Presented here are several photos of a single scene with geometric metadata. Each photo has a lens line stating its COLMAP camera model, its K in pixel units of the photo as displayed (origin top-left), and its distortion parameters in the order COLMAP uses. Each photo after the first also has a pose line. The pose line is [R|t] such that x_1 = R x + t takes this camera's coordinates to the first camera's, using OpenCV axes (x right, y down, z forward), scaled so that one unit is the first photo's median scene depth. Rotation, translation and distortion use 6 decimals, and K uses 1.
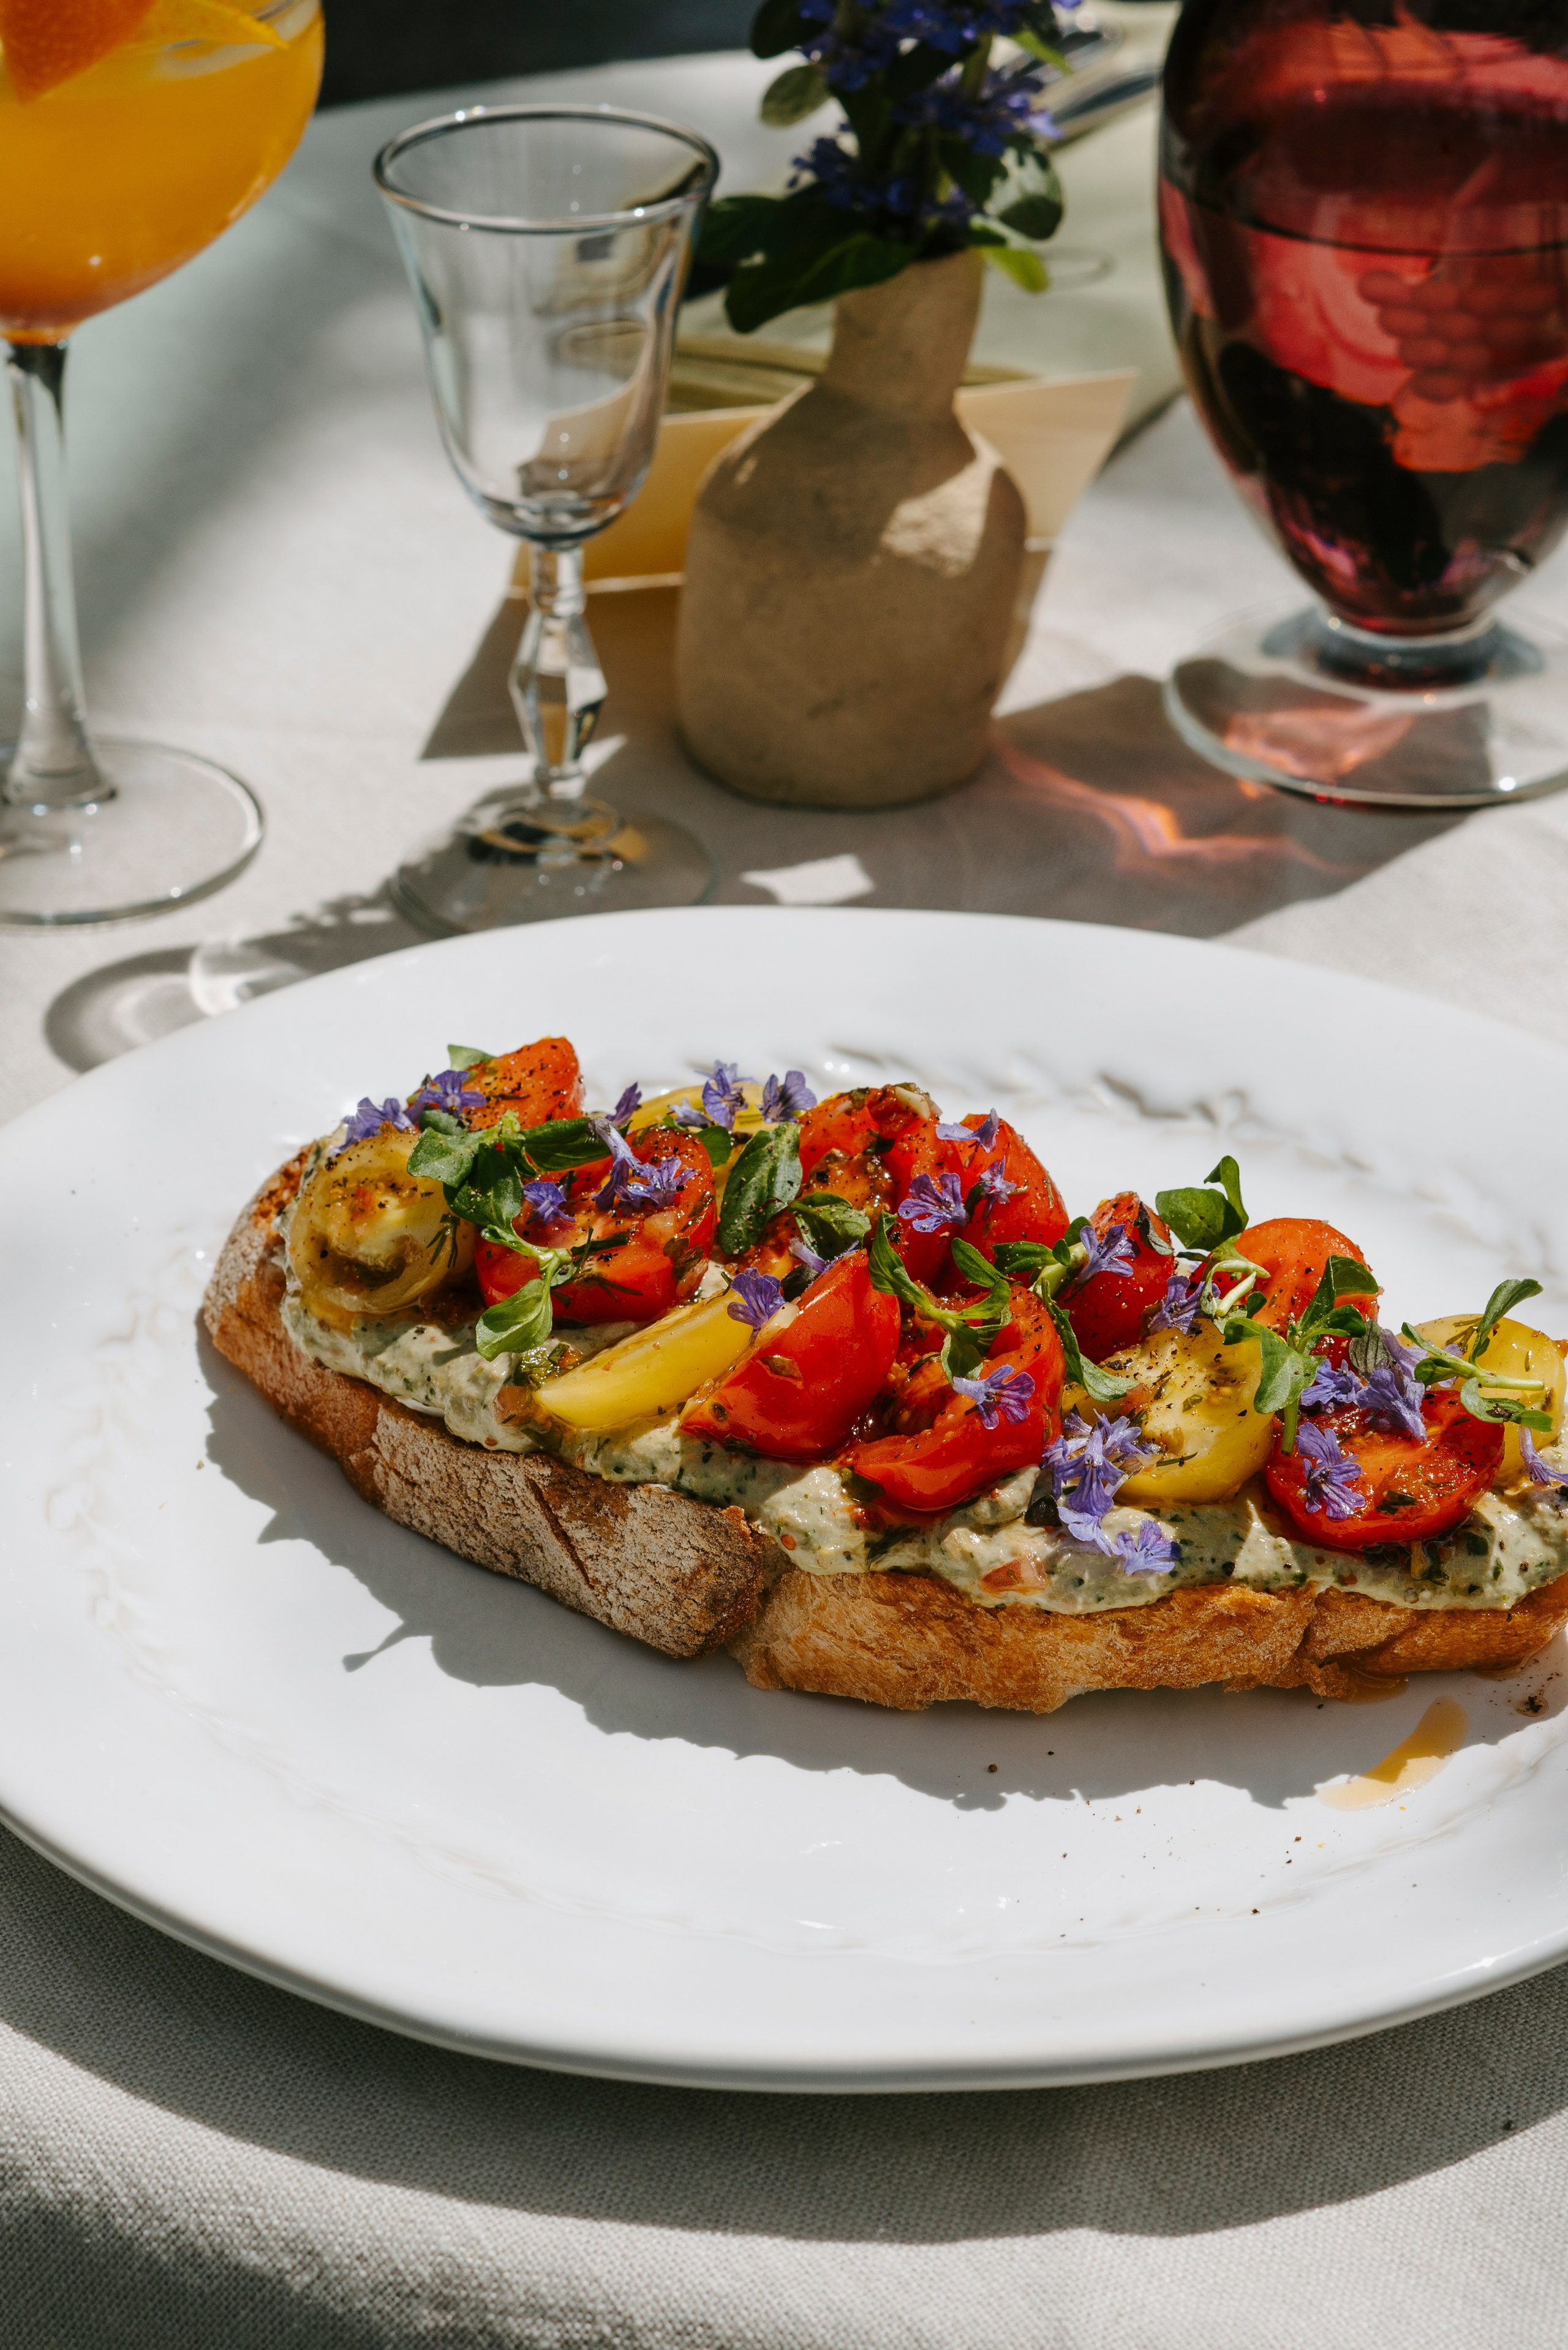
lens RADIAL K [[5563.6, 0, 784.0], [0, 5563.6, 1175.0], [0, 0, 1]] dist [-0.028945, 0.535875]
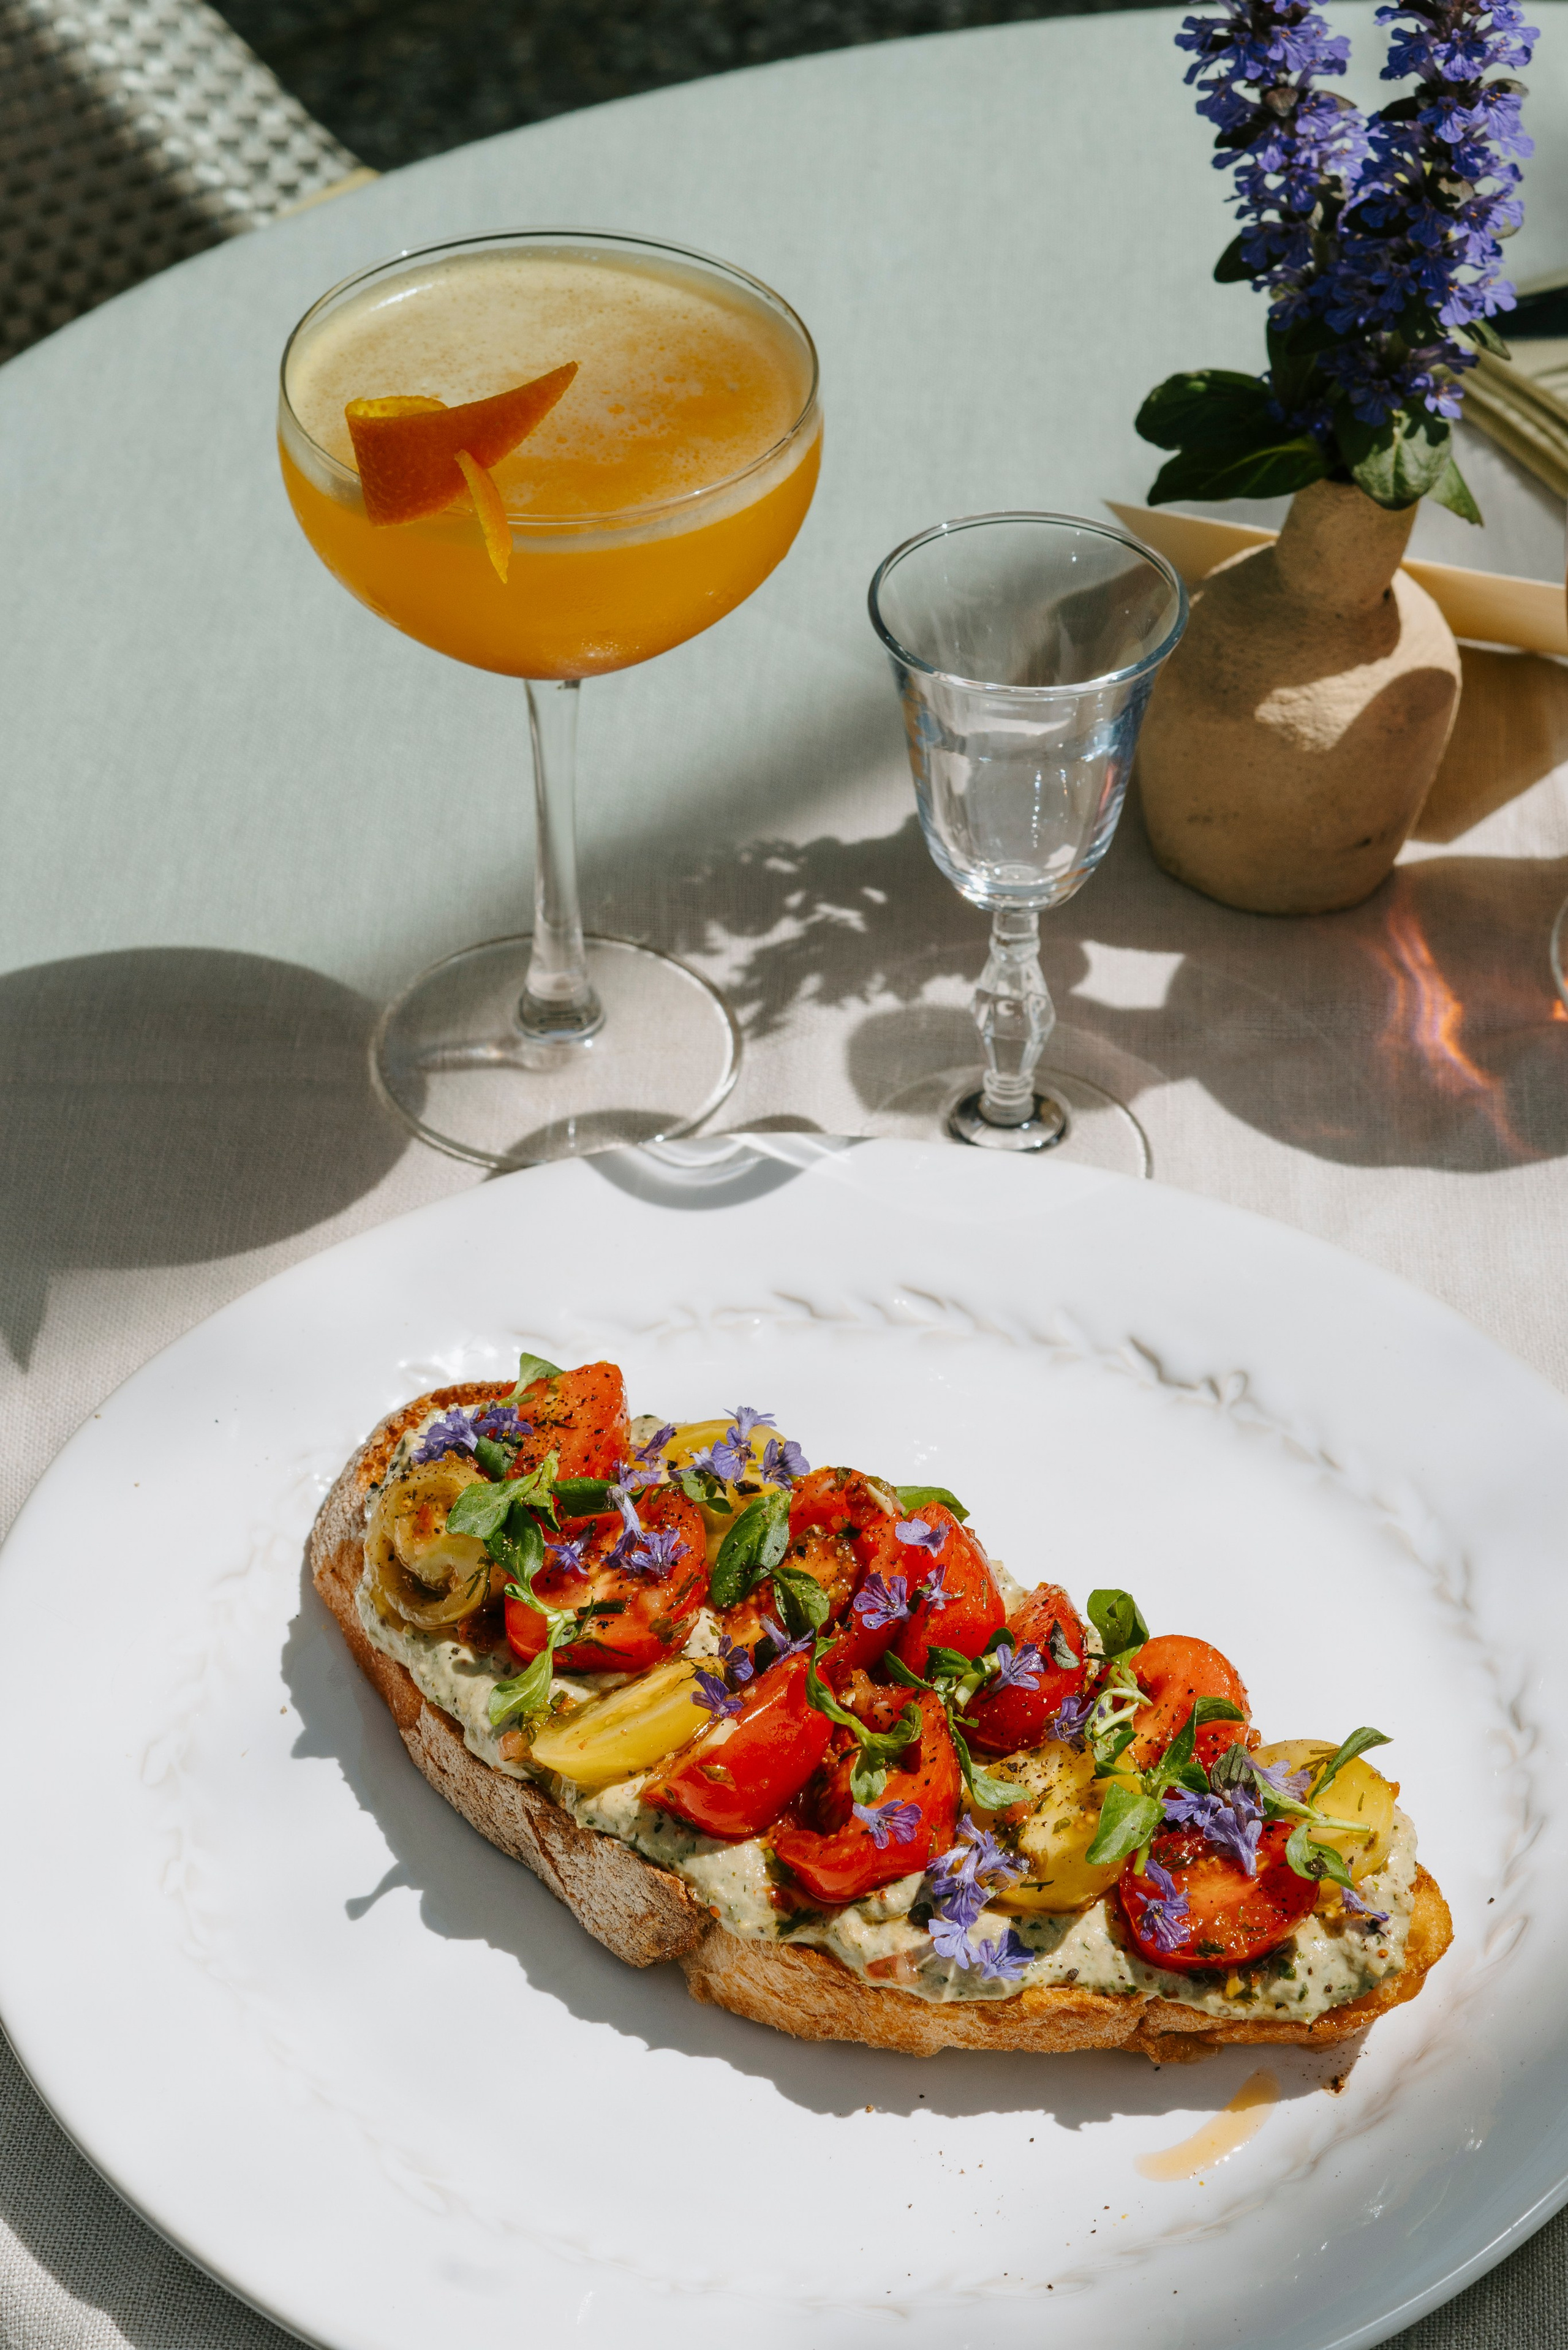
lens RADIAL K [[5563.6, 0, 784.0], [0, 5563.6, 1175.0], [0, 0, 1]] dist [-0.028945, 0.535875]
pose [[0.989163, 0.089287, -0.116551, 0.138607], [-0.065459, 0.978764, 0.194259, -0.317886], [0.131421, -0.184524, 0.974002, -0.140241]]
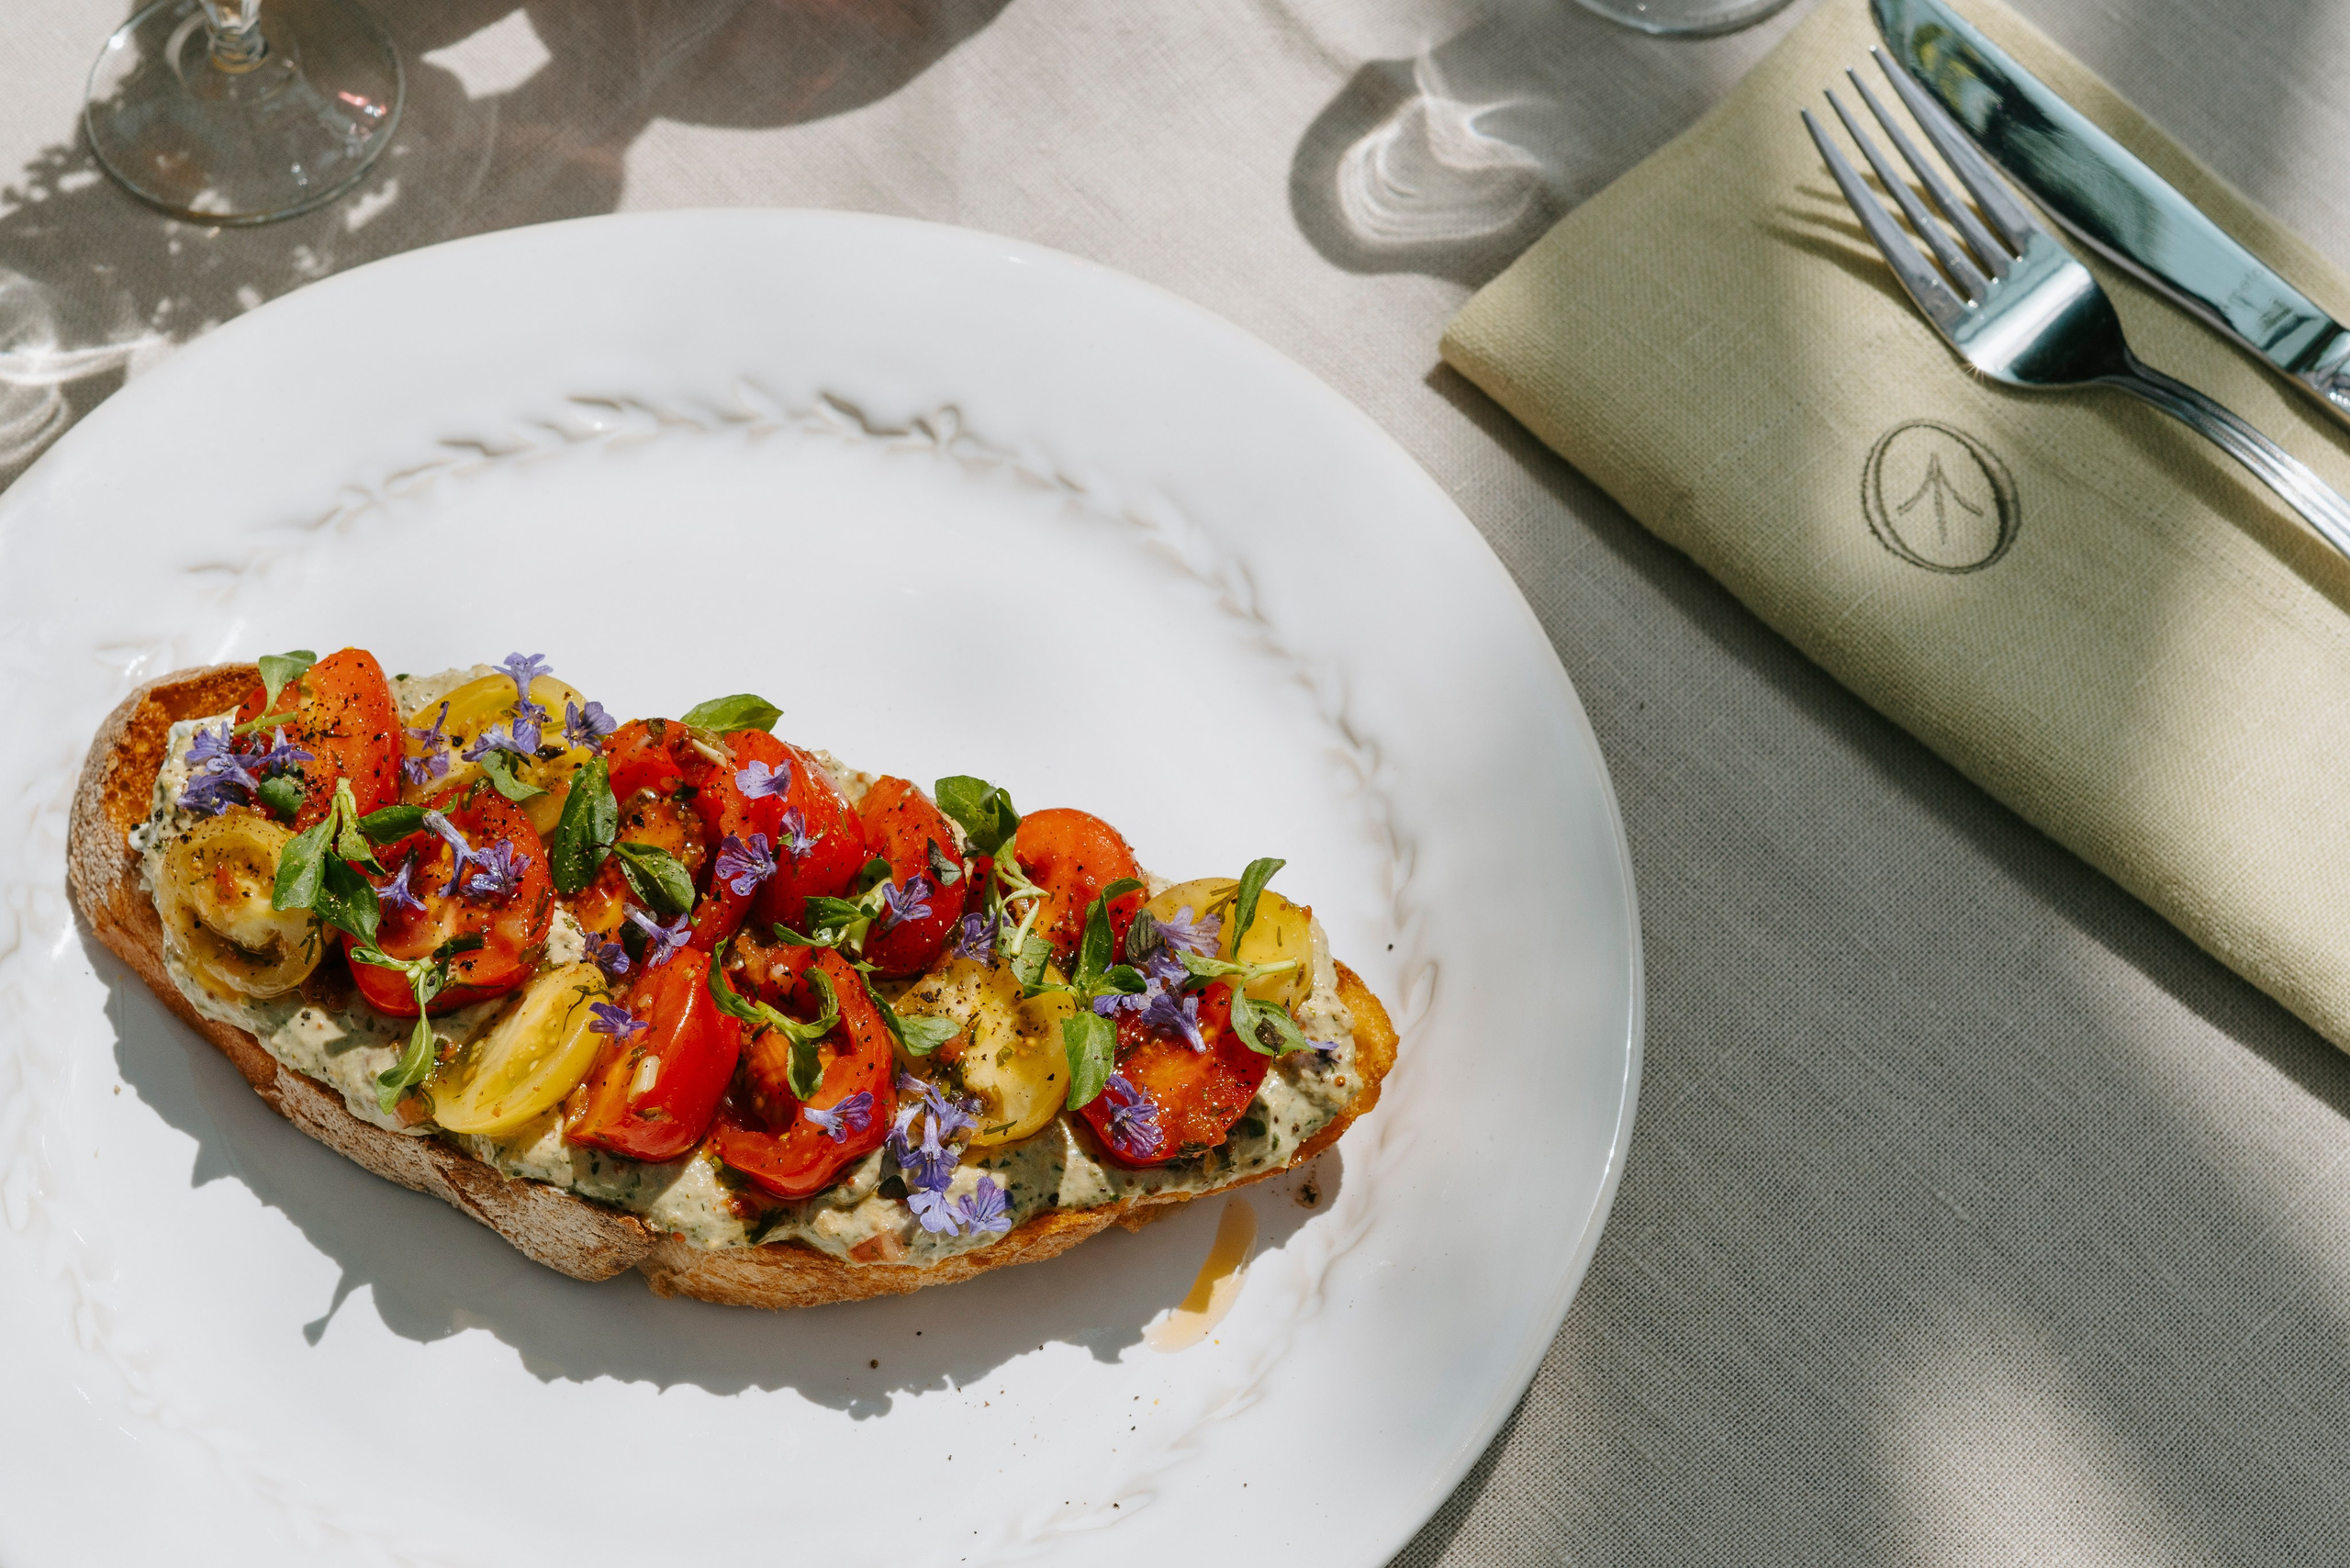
lens RADIAL K [[5563.6, 0, 1175.0], [0, 5563.6, 784.0], [0, 0, 1]] dist [-0.028945, 0.535875]
pose [[0.979451, -0.166751, 0.113446, -0.013420], [0.091787, 0.869418, 0.485476, -0.558164], [-0.179586, -0.465087, 0.866858, 0.015968]]
